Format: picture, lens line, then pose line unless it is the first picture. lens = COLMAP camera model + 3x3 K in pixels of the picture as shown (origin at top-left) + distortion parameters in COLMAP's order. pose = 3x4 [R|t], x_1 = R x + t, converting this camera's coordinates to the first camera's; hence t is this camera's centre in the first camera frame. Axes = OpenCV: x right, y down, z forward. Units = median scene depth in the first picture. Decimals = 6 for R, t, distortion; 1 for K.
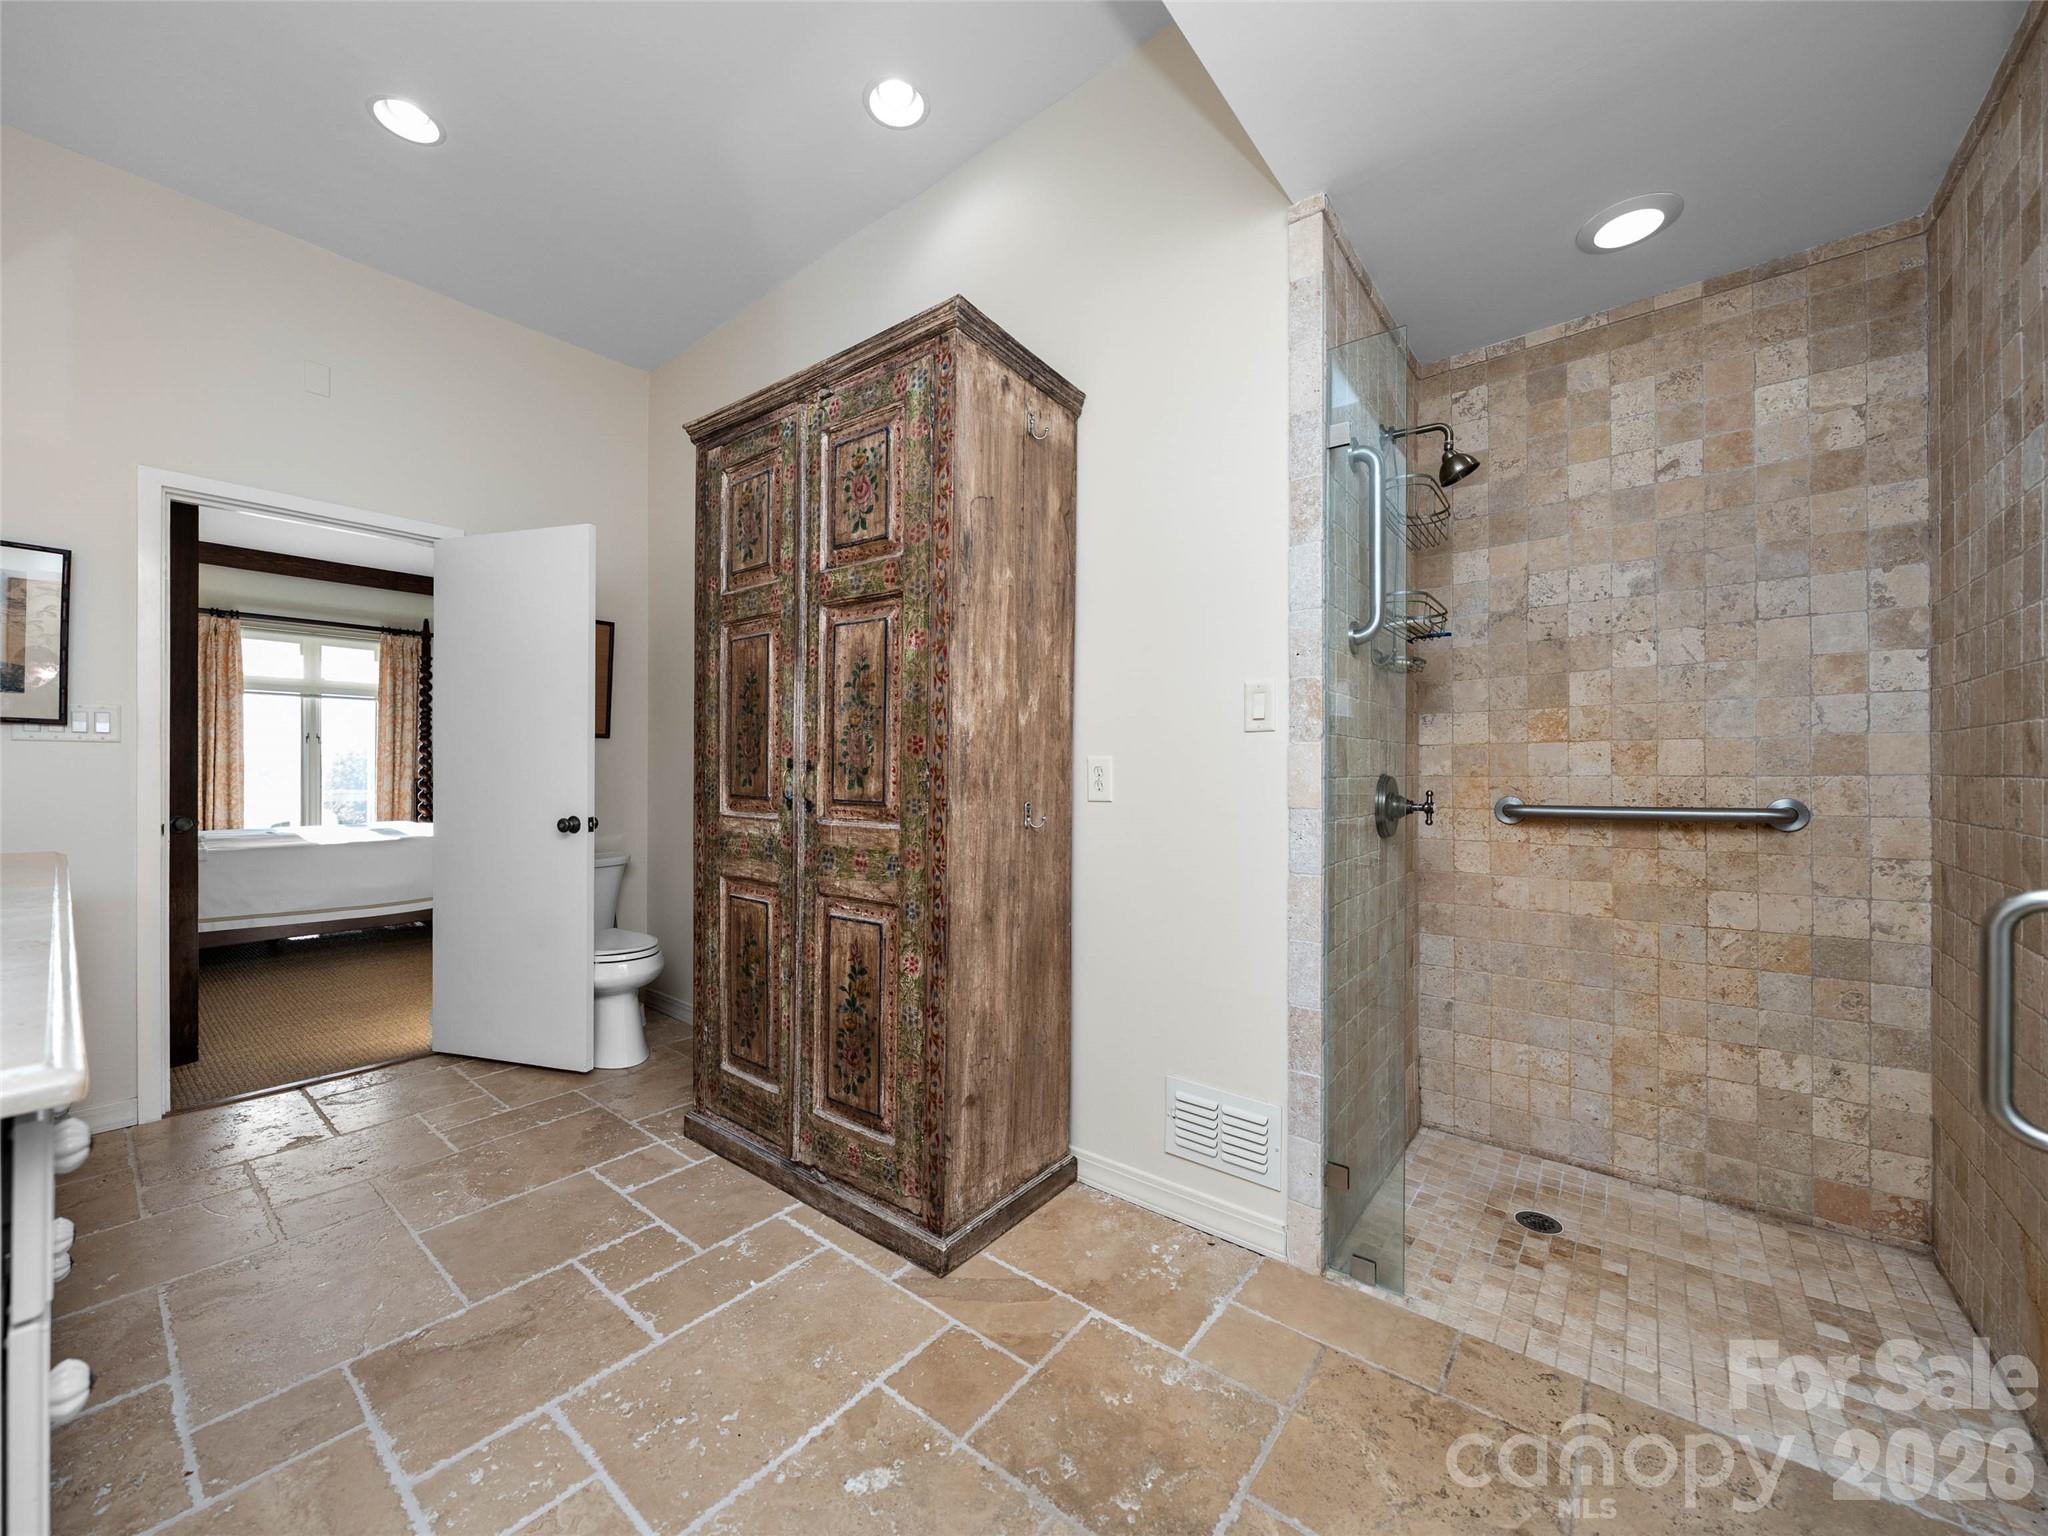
lens RADIAL K [[790.6, 0, 1025.7], [0, 790.6, 772.6], [0, 0, 1]] dist [-0.002120, -0.000643]
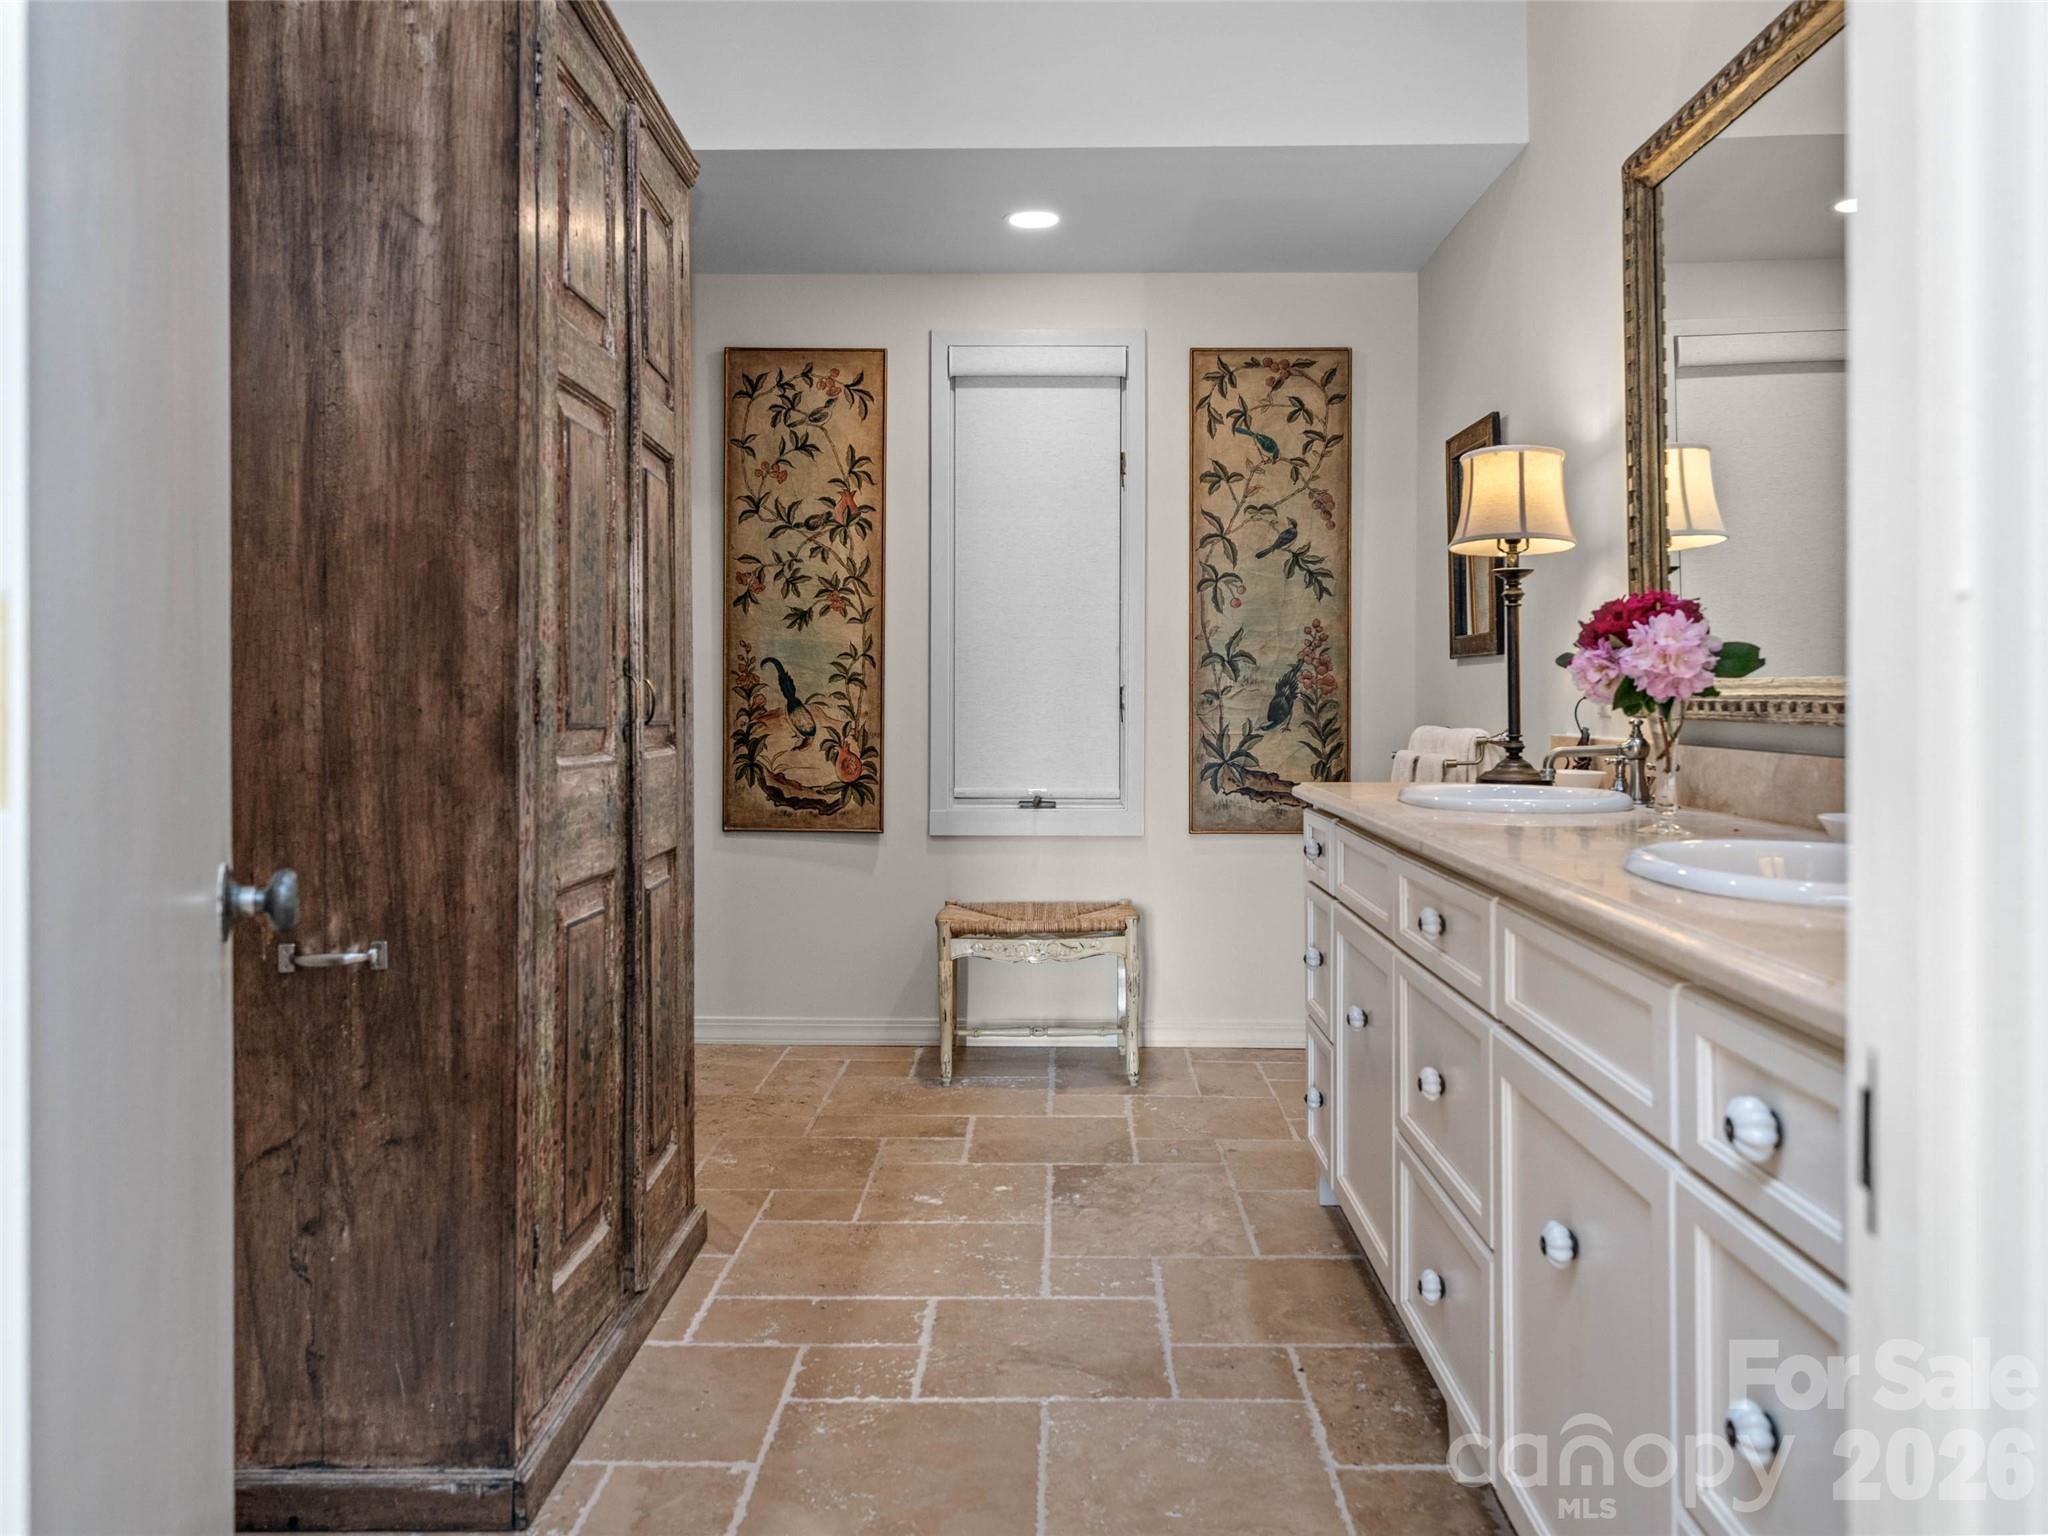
lens RADIAL K [[1509.1, 0, 1022.0], [0, 1509.1, 753.5], [0, 0, 1]] dist [0.004306, 0.003676]
pose [[-0.606378, -0.035189, 0.794398, -2.019525], [-0.006595, 0.999209, 0.039227, 0.011342], [-0.795149, 0.018547, -0.606130, 2.093786]]
